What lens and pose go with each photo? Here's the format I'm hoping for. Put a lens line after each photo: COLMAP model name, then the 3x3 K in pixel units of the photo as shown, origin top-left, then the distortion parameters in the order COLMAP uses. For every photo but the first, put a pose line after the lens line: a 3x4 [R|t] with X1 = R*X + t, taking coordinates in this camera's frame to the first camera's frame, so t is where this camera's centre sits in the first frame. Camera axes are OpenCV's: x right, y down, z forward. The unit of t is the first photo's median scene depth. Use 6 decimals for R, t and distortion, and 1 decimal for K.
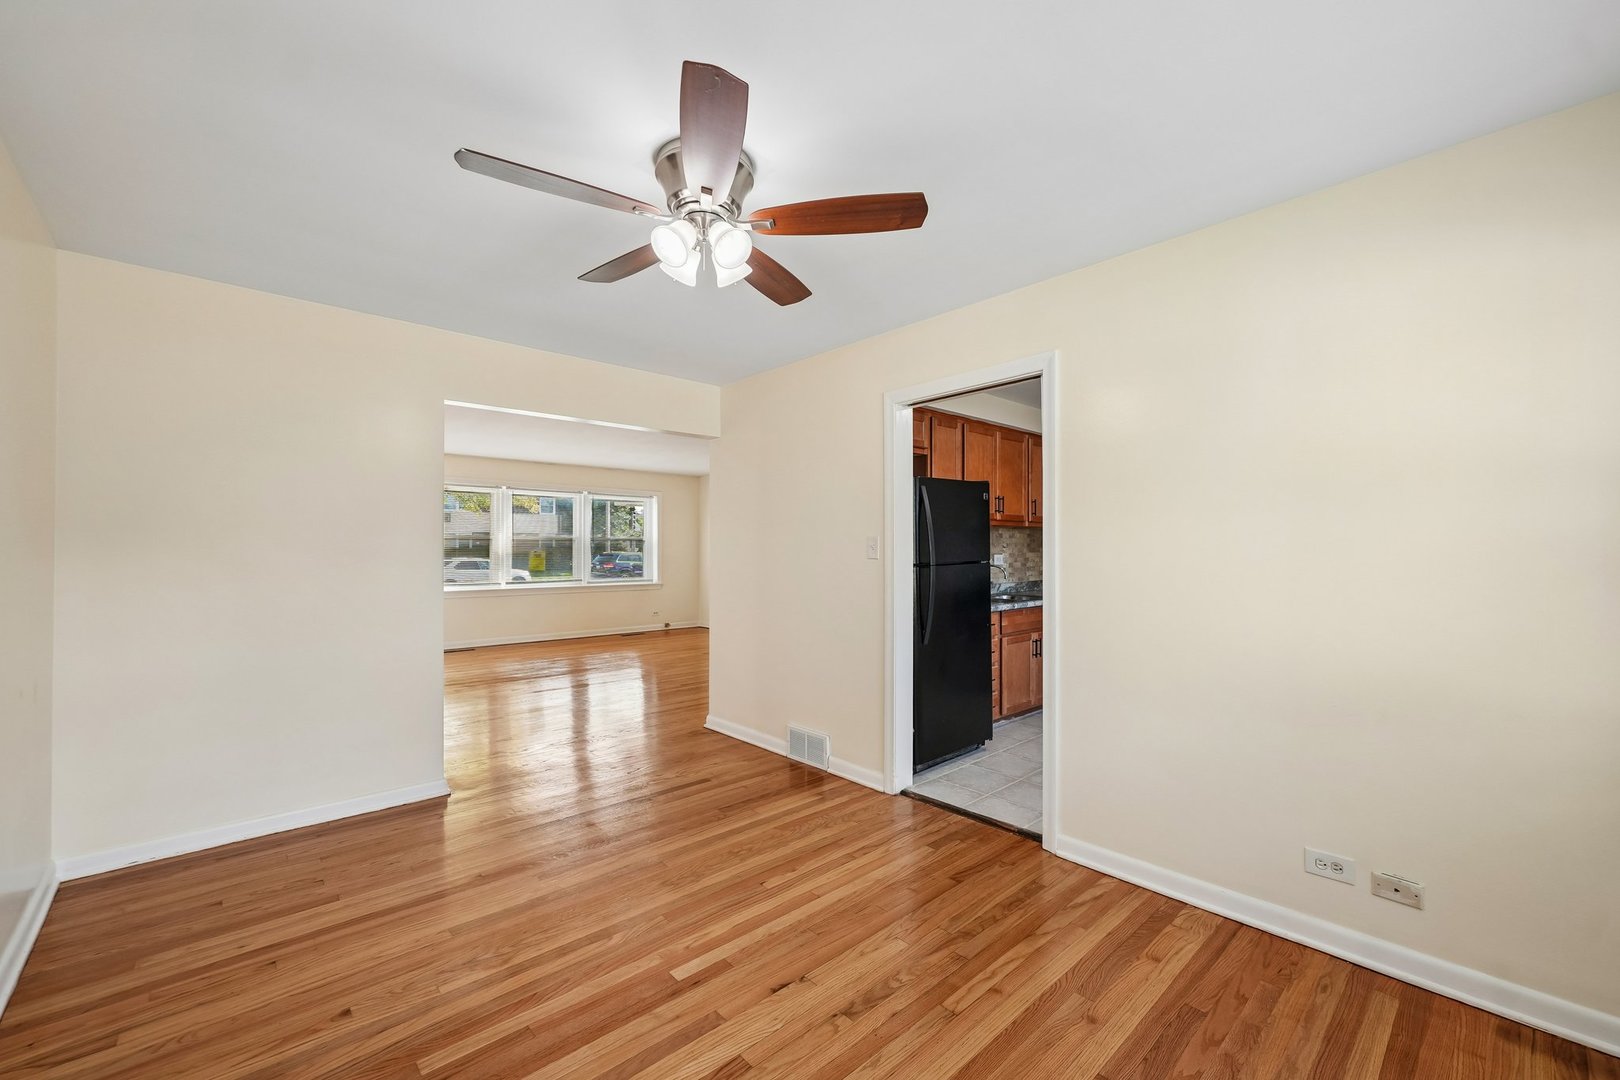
lens RADIAL K [[663.8, 0, 821.4], [0, 663.8, 536.7], [0, 0, 1]] dist [0.000782, -0.000013]
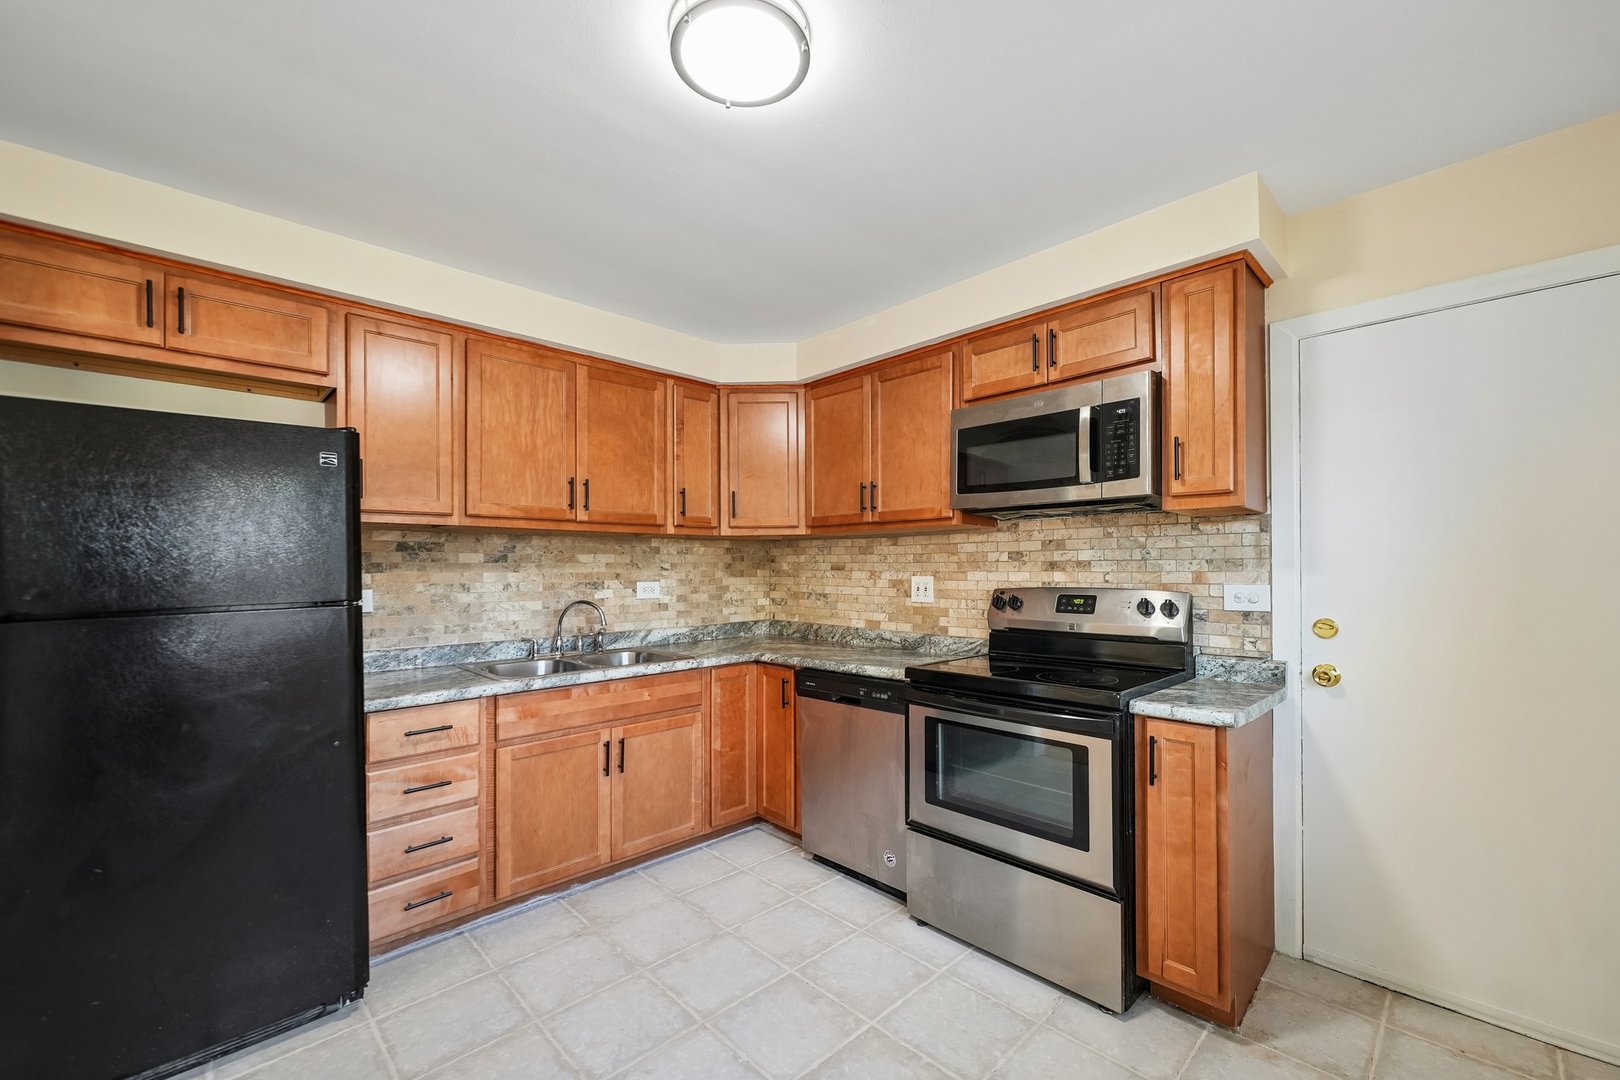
lens RADIAL K [[663.8, 0, 810.0], [0, 663.8, 546.4], [0, 0, 1]] dist [0.000782, -0.000013]
pose [[0.999814, -0.005951, 0.018342, 0.832764], [0.006285, 0.999814, -0.018236, 0.013733], [-0.018230, 0.018348, 0.999665, 0.796126]]
